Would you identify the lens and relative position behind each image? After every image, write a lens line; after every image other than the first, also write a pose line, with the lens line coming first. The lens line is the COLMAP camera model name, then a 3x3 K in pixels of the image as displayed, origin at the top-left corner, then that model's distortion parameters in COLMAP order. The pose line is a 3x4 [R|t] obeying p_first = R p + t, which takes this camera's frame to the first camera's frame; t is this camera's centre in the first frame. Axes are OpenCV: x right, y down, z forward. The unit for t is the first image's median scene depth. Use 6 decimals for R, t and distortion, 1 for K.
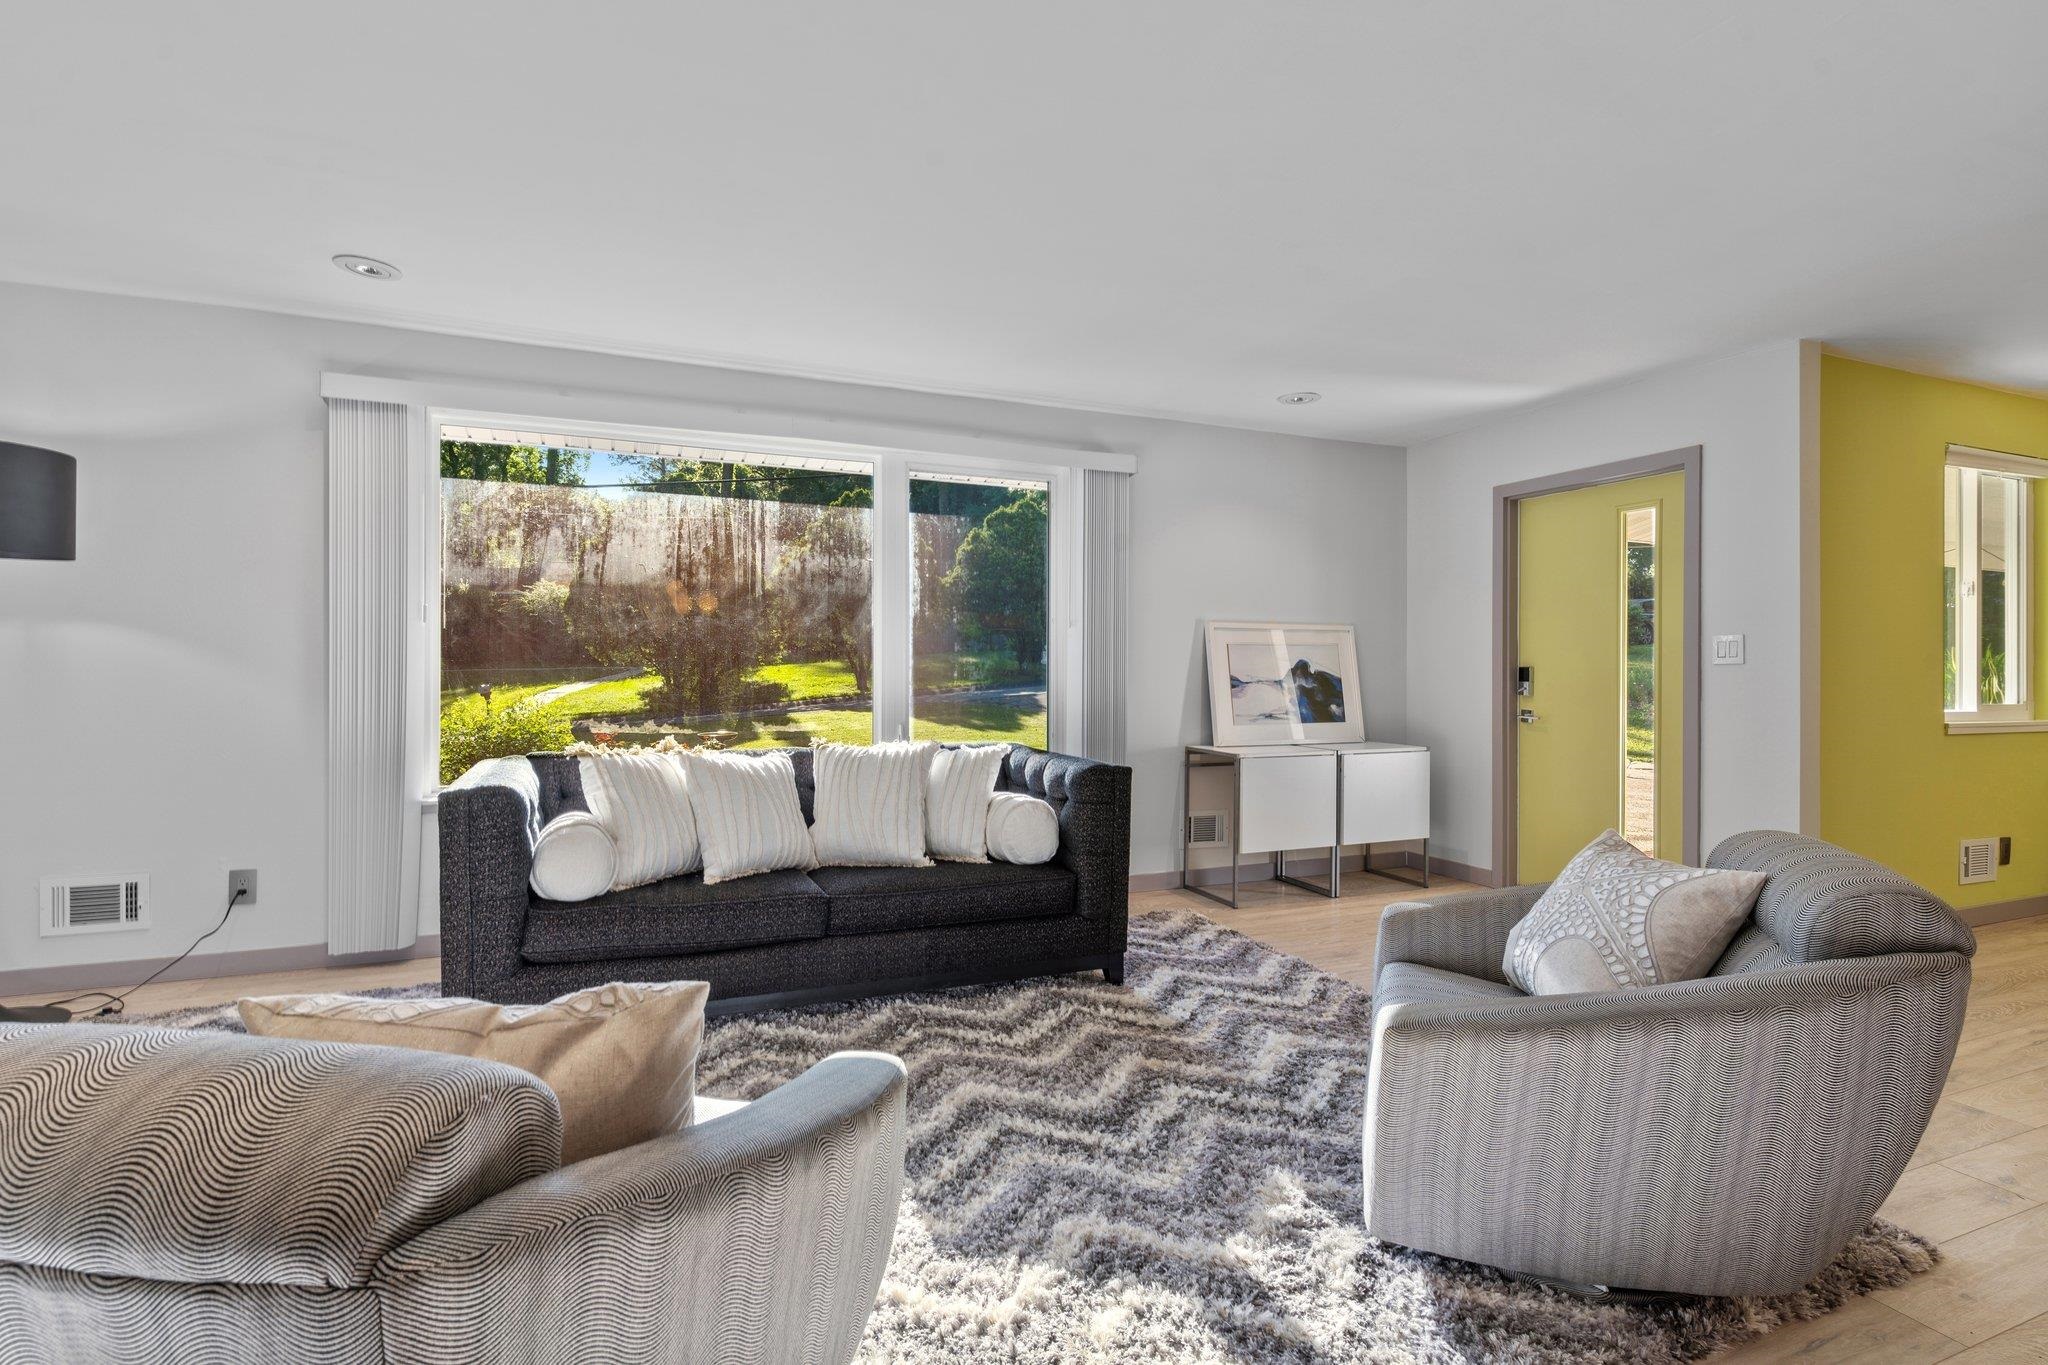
lens RADIAL K [[992.4, 0, 1014.9], [0, 992.4, 675.1], [0, 0, 1]] dist [0.005628, 0.000451]
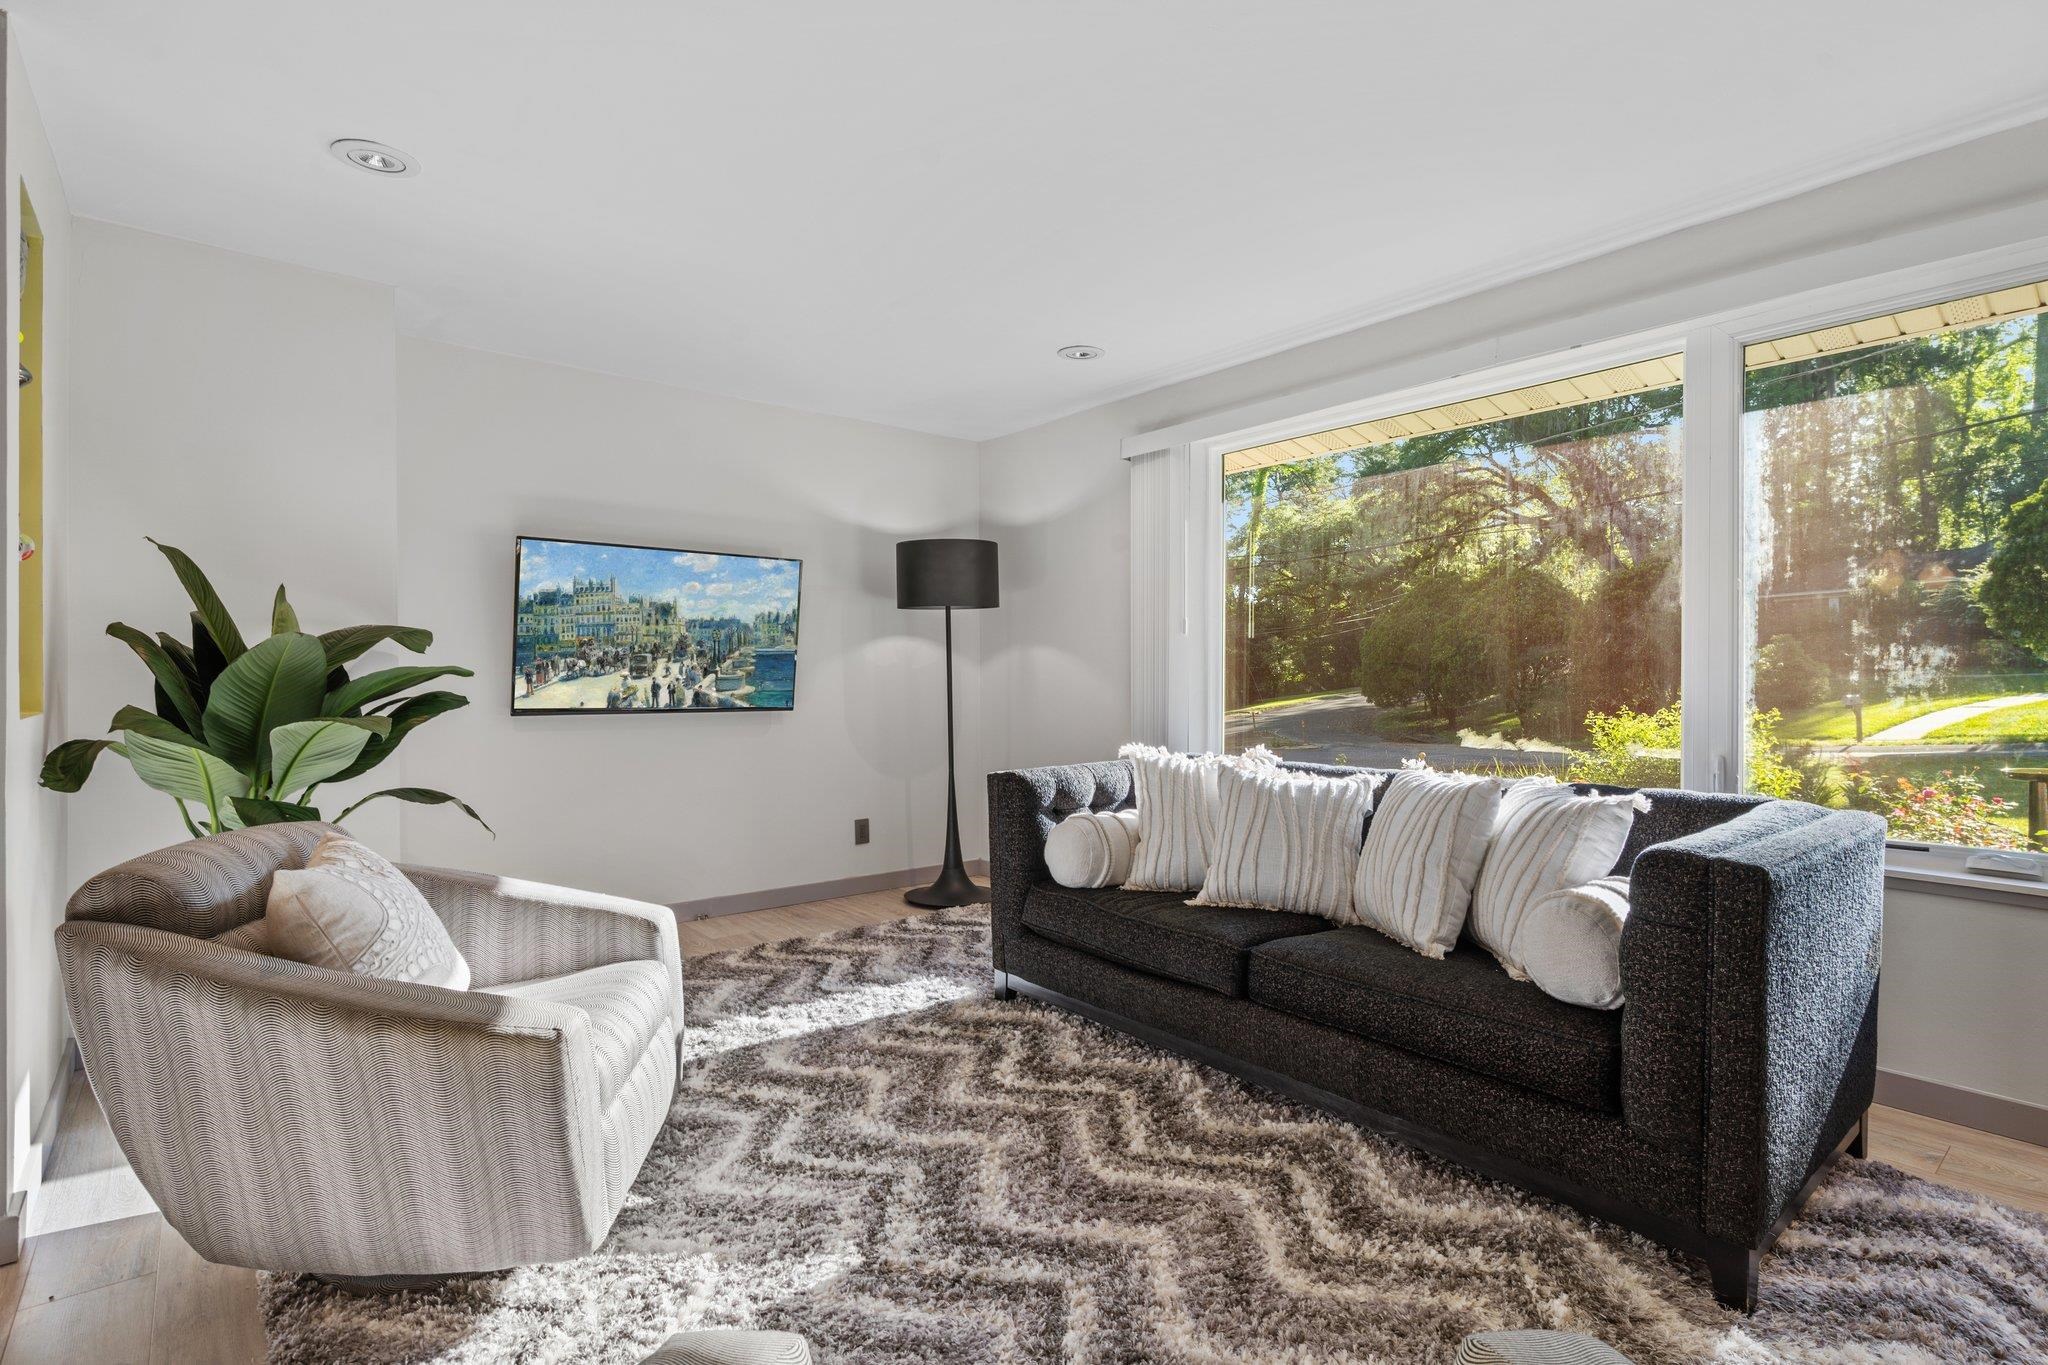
lens RADIAL K [[992.4, 0, 1017.3], [0, 992.4, 680.0], [0, 0, 1]] dist [0.005628, 0.000451]
pose [[0.284145, -0.002573, -0.958778, 0.501919], [-0.003286, 0.999988, -0.003657, 0.006885], [0.958776, 0.004189, 0.284133, 0.553455]]
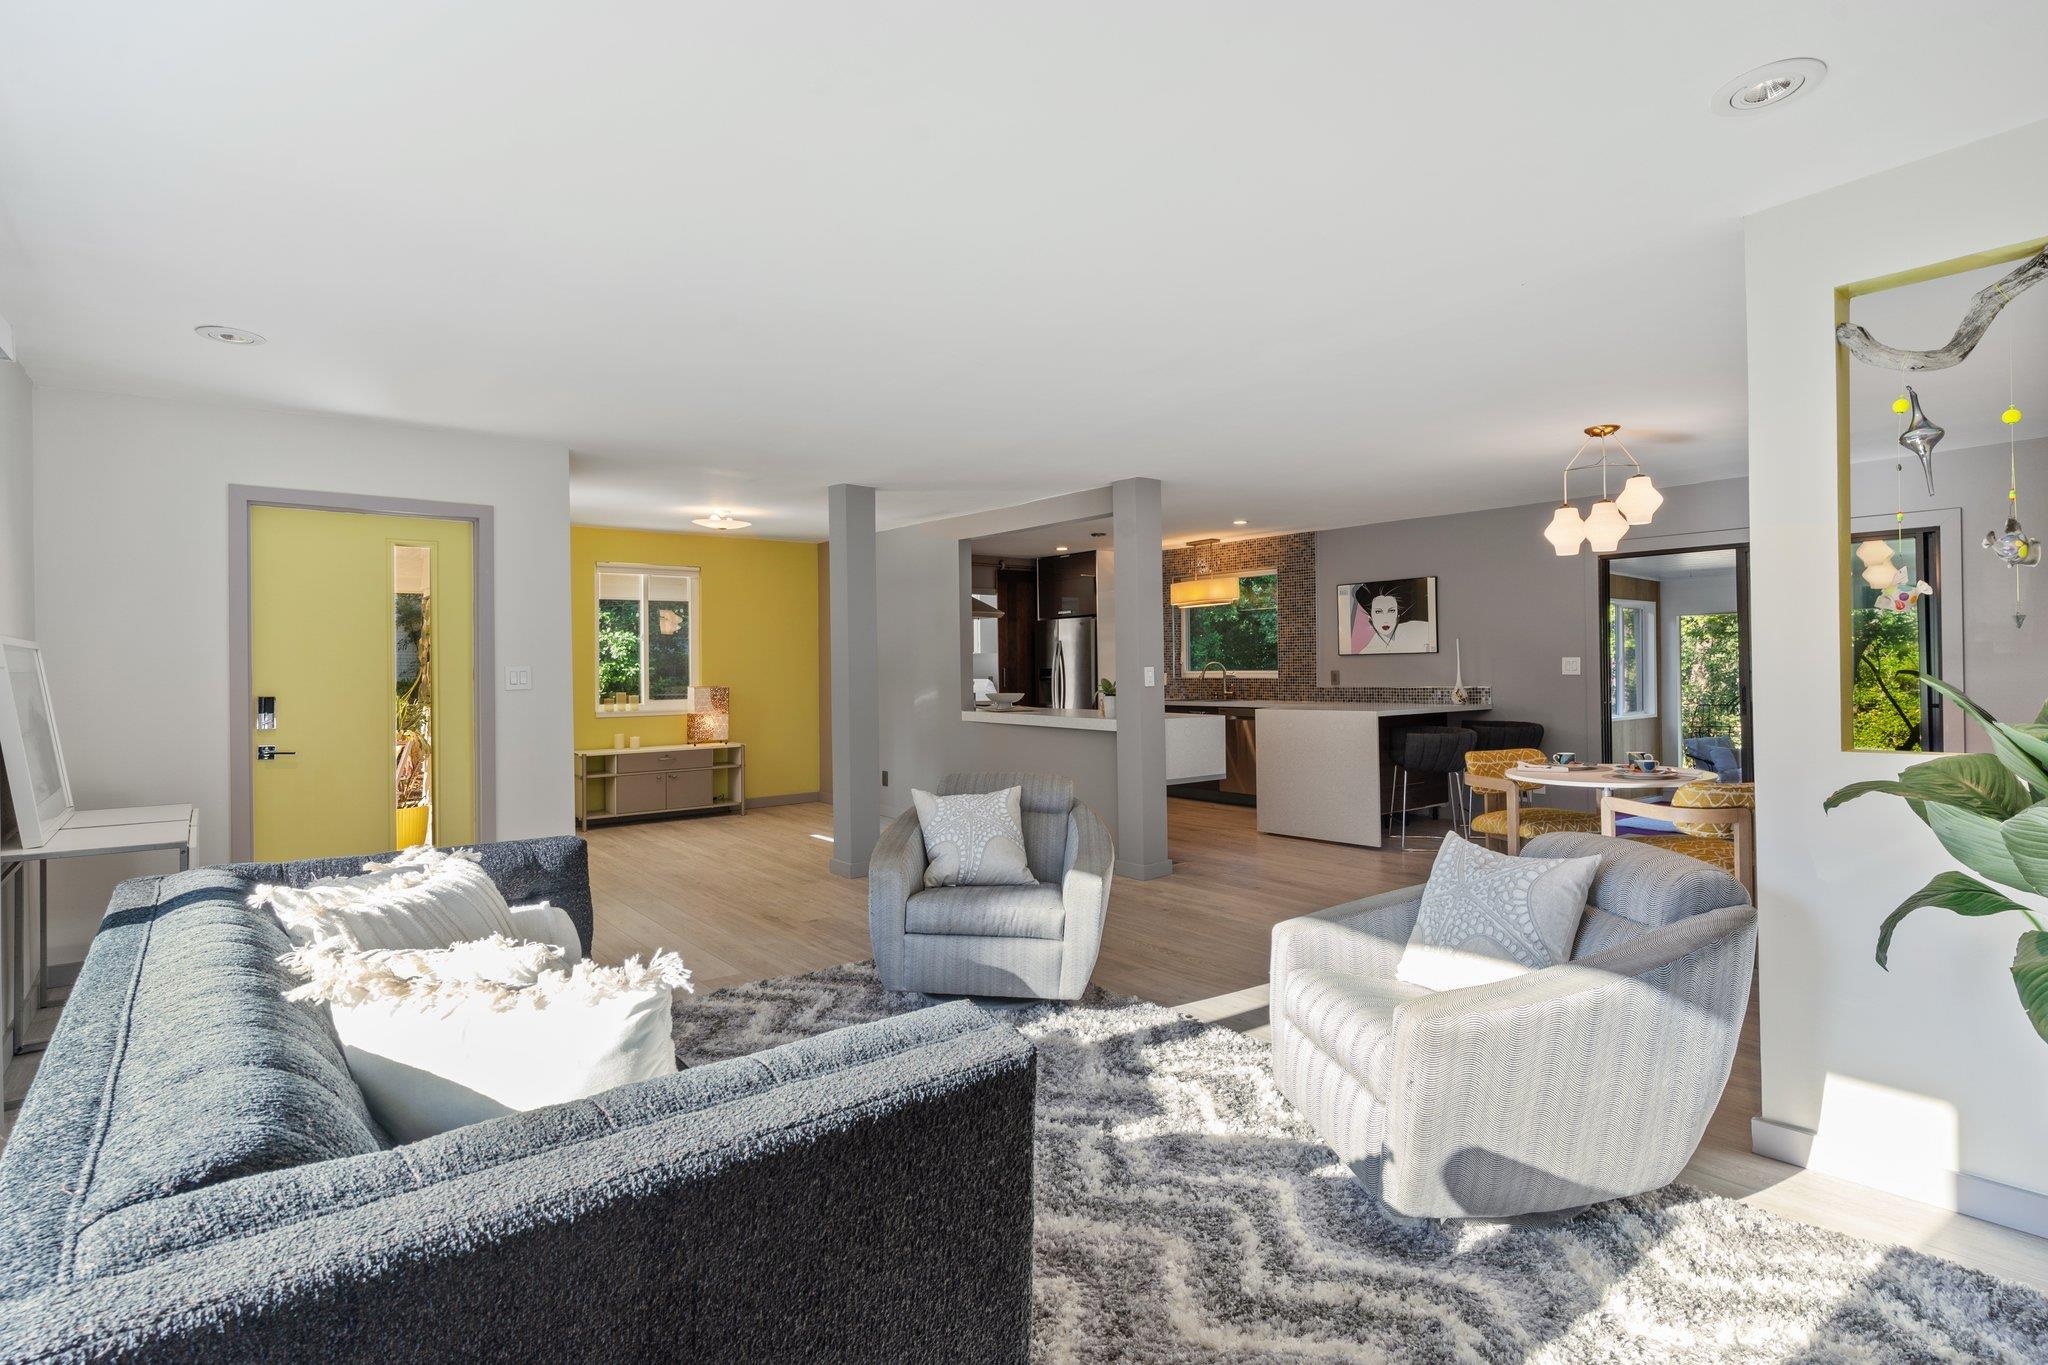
lens RADIAL K [[992.4, 0, 1019.6], [0, 992.4, 671.5], [0, 0, 1]] dist [0.005628, 0.000451]
pose [[-0.287515, -0.002947, 0.957772, -0.818558], [0.010740, 0.999922, 0.006301, -0.043134], [-0.957716, 0.012098, -0.287461, 0.946766]]
